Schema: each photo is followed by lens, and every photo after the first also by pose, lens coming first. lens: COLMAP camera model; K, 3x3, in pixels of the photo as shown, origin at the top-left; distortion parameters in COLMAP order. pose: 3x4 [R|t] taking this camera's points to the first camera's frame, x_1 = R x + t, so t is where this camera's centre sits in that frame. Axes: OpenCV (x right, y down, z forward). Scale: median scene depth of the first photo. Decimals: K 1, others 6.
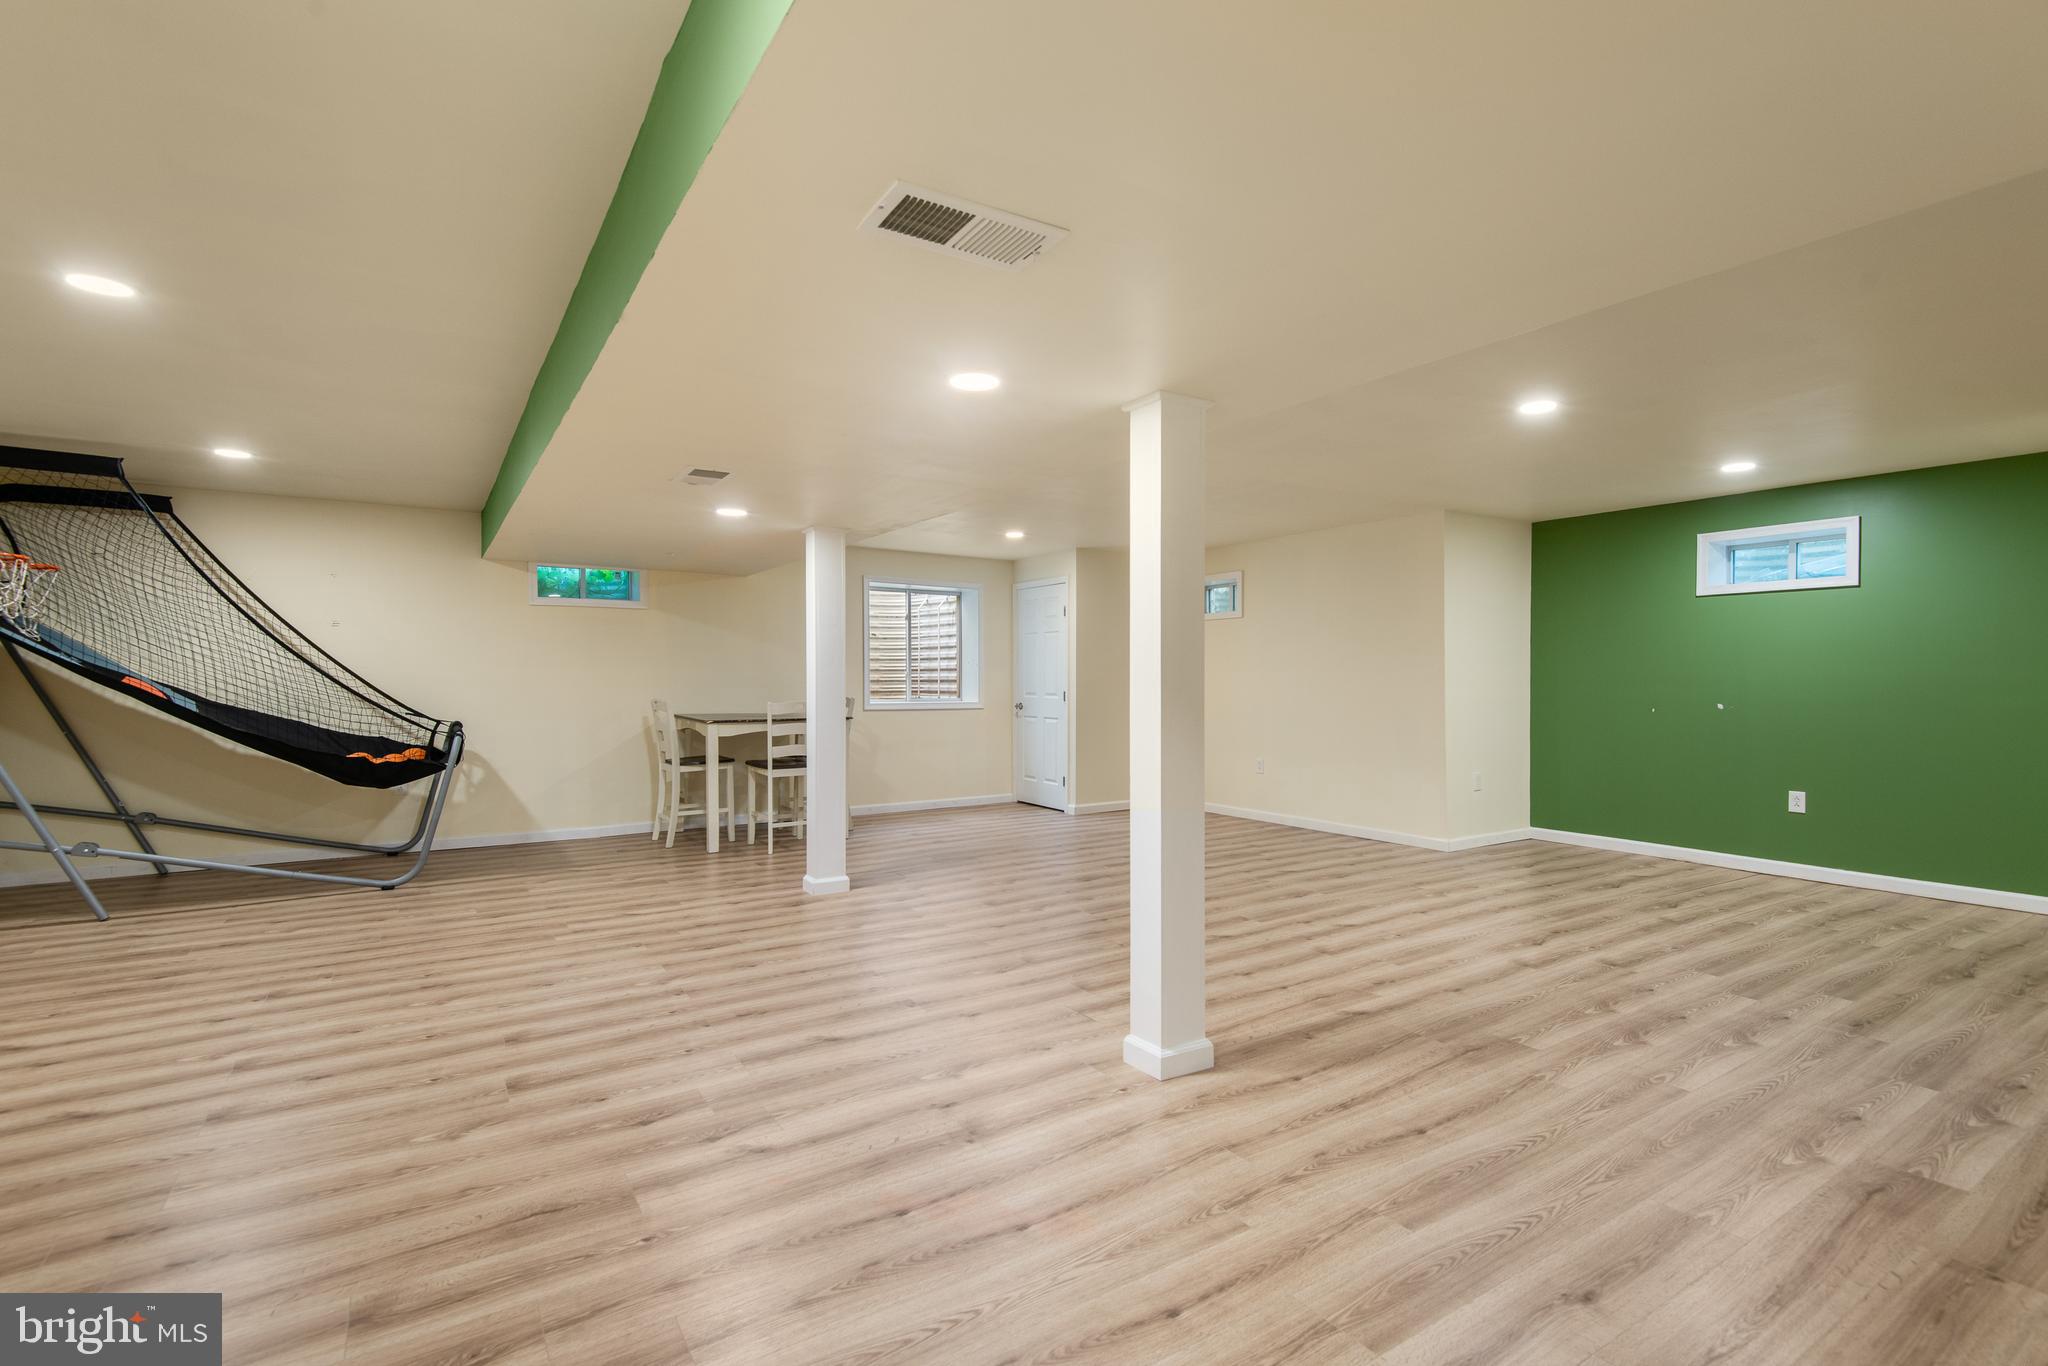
lens RADIAL K [[943.0, 0, 1034.2], [0, 943.0, 685.5], [0, 0, 1]] dist [0.028520, -0.015236]
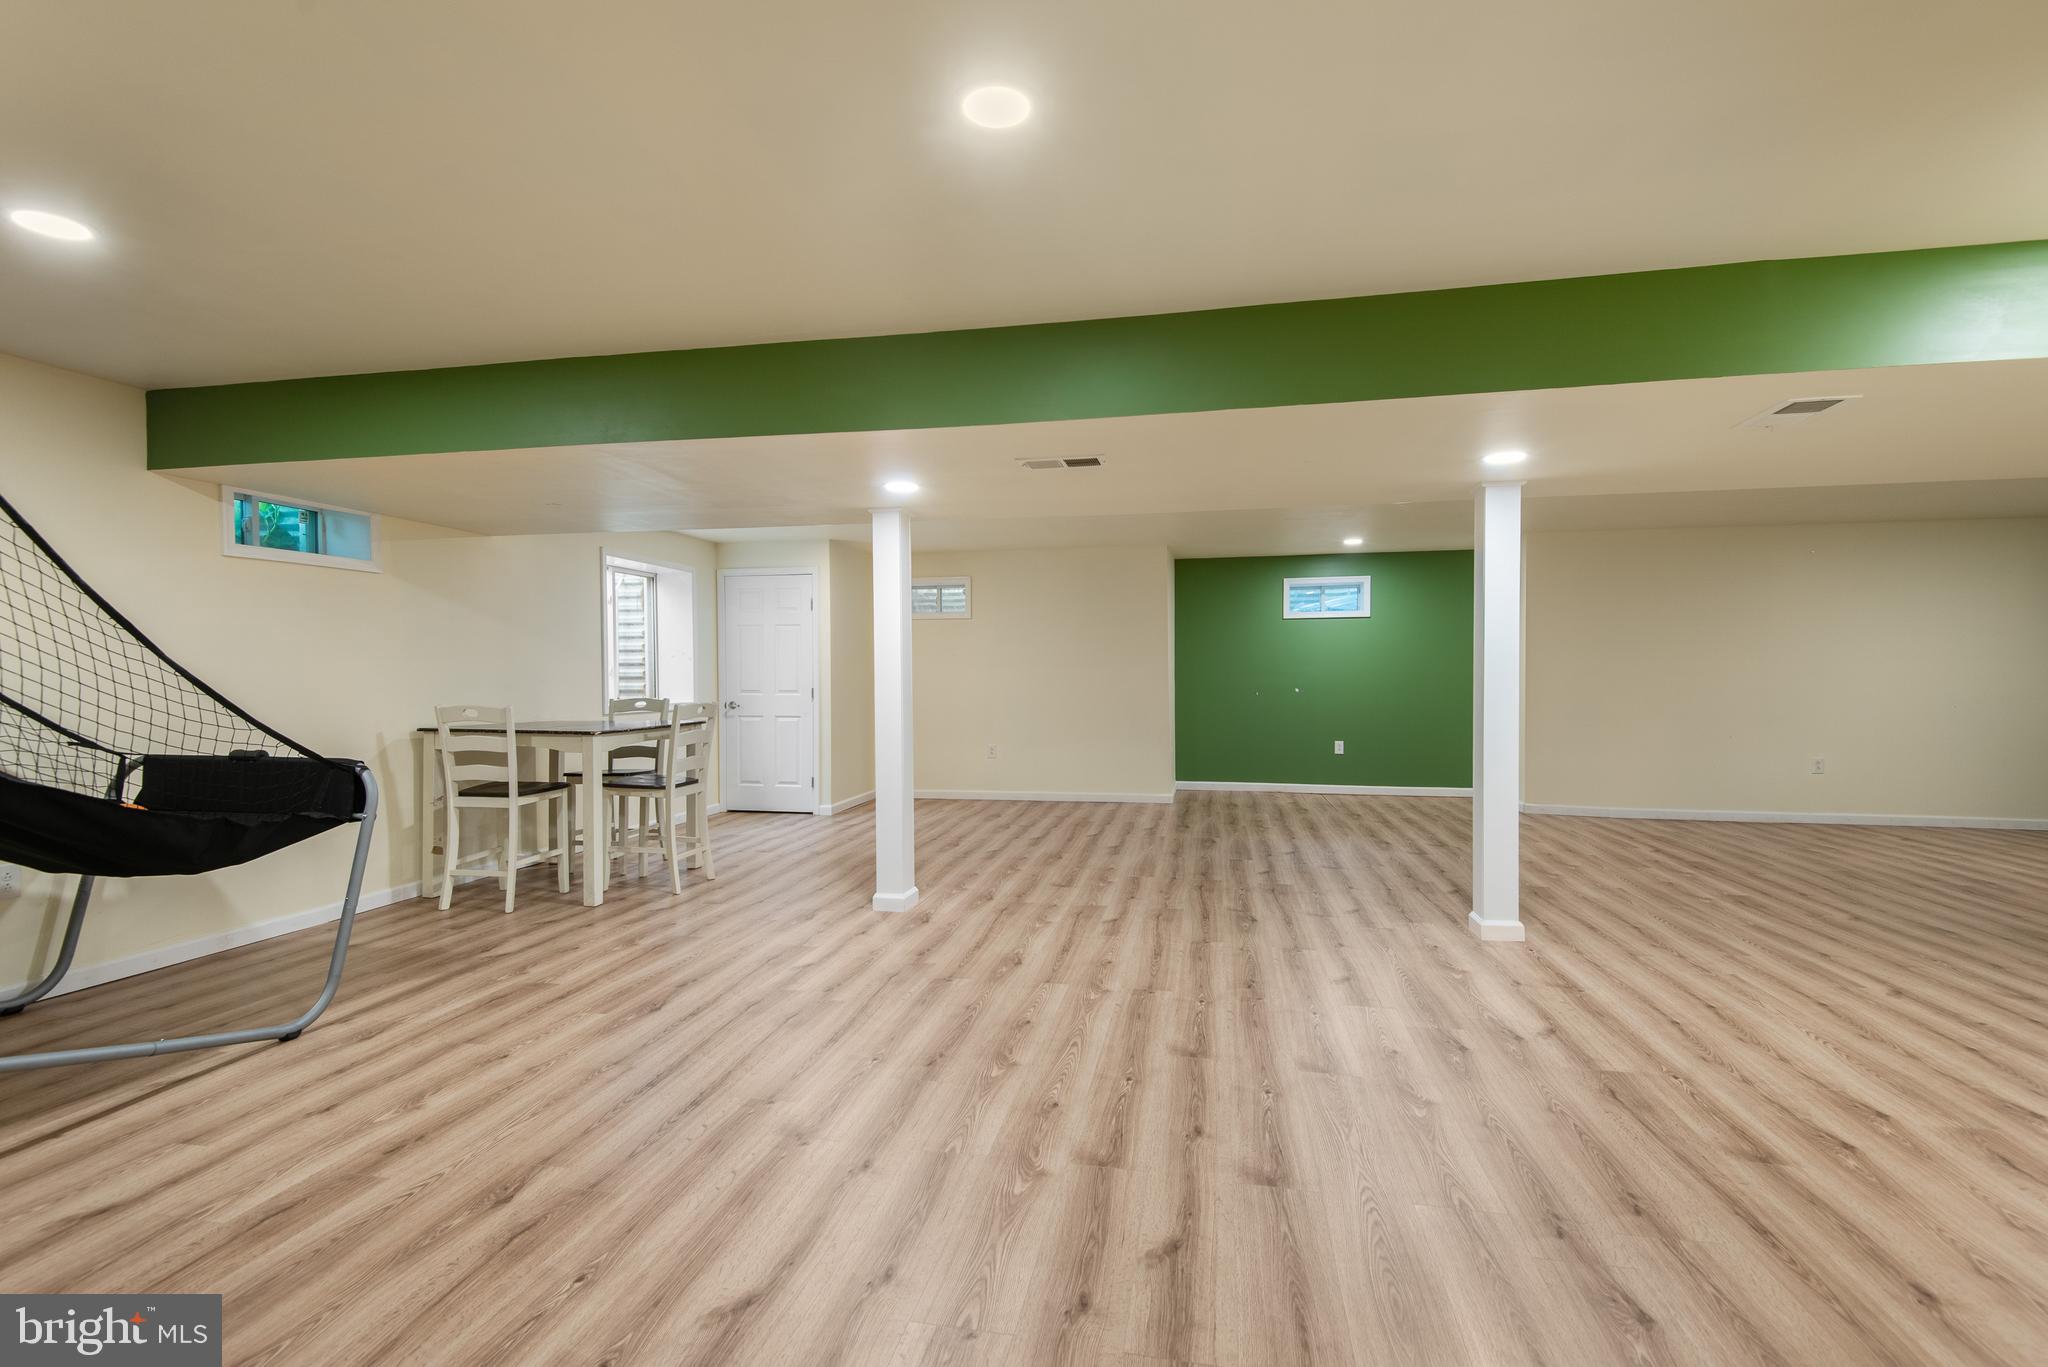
lens RADIAL K [[943.0, 0, 1034.2], [0, 943.0, 686.0], [0, 0, 1]] dist [0.028520, -0.015236]
pose [[0.700177, -0.011439, 0.713877, -1.089771], [0.008853, 0.999934, 0.007340, -0.001505], [-0.713914, 0.001180, 0.700232, 0.372883]]
